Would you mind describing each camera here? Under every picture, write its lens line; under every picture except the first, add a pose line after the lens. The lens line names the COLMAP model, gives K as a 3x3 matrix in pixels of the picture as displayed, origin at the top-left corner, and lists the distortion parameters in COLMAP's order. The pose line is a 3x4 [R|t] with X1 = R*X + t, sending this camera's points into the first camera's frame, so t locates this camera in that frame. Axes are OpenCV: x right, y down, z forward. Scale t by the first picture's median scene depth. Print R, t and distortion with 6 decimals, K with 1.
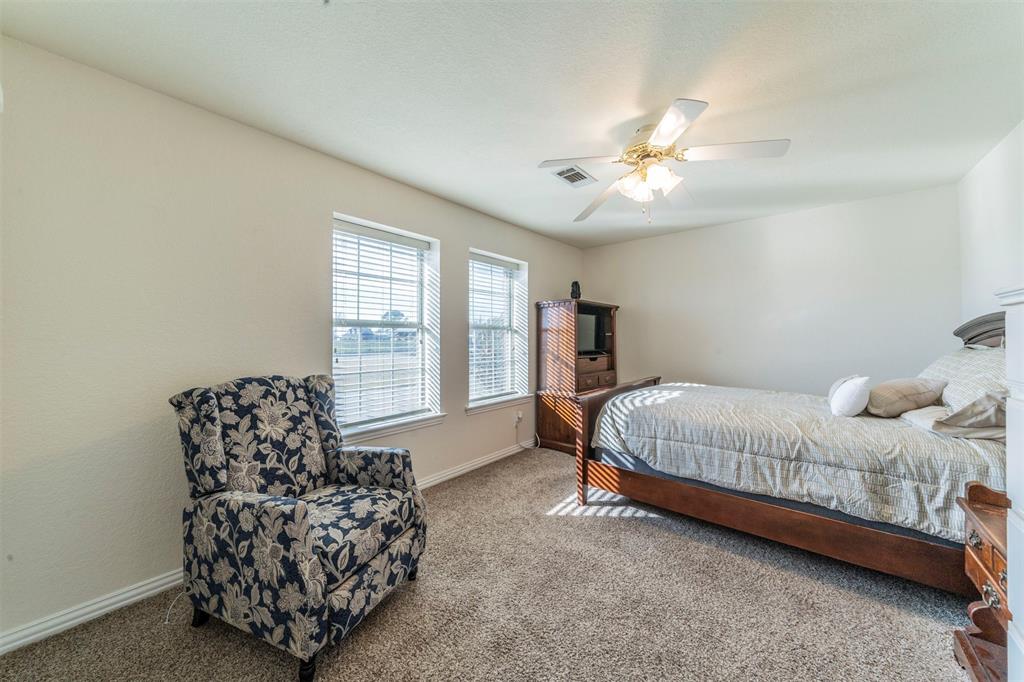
lens RADIAL K [[355.9, 0, 509.6], [0, 355.9, 339.5], [0, 0, 1]] dist [-0.003139, 0.000008]
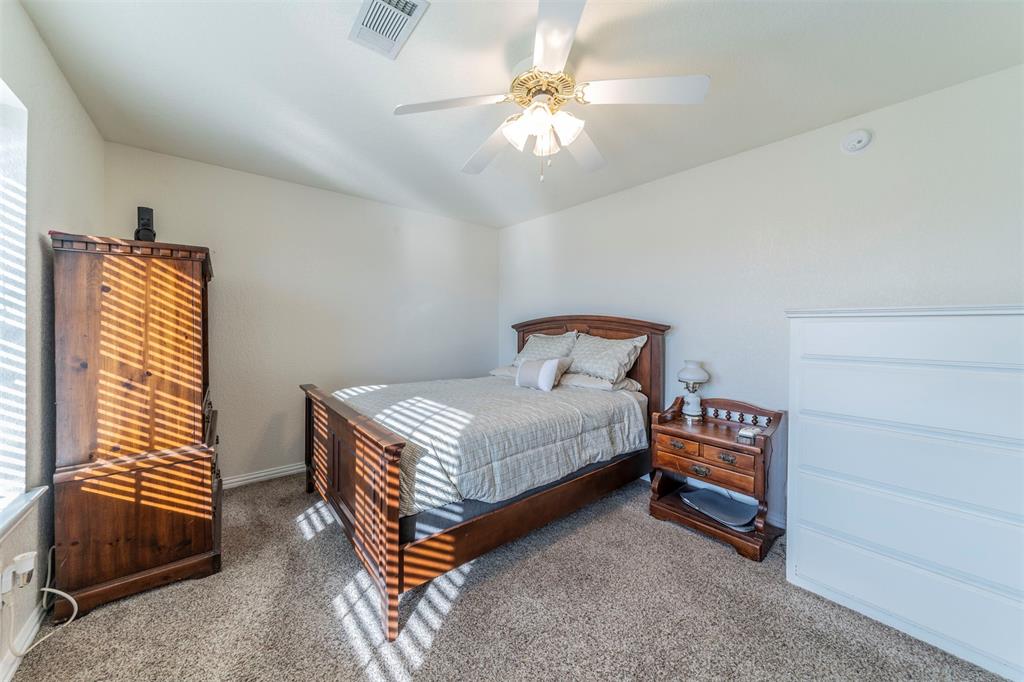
lens RADIAL K [[355.9, 0, 509.5], [0, 355.9, 332.3], [0, 0, 1]] dist [-0.003139, 0.000008]
pose [[0.191308, -0.011415, 0.981464, -0.309581], [-0.001749, 0.999927, 0.011970, -0.011494], [-0.981529, -0.004006, 0.191274, 0.764574]]
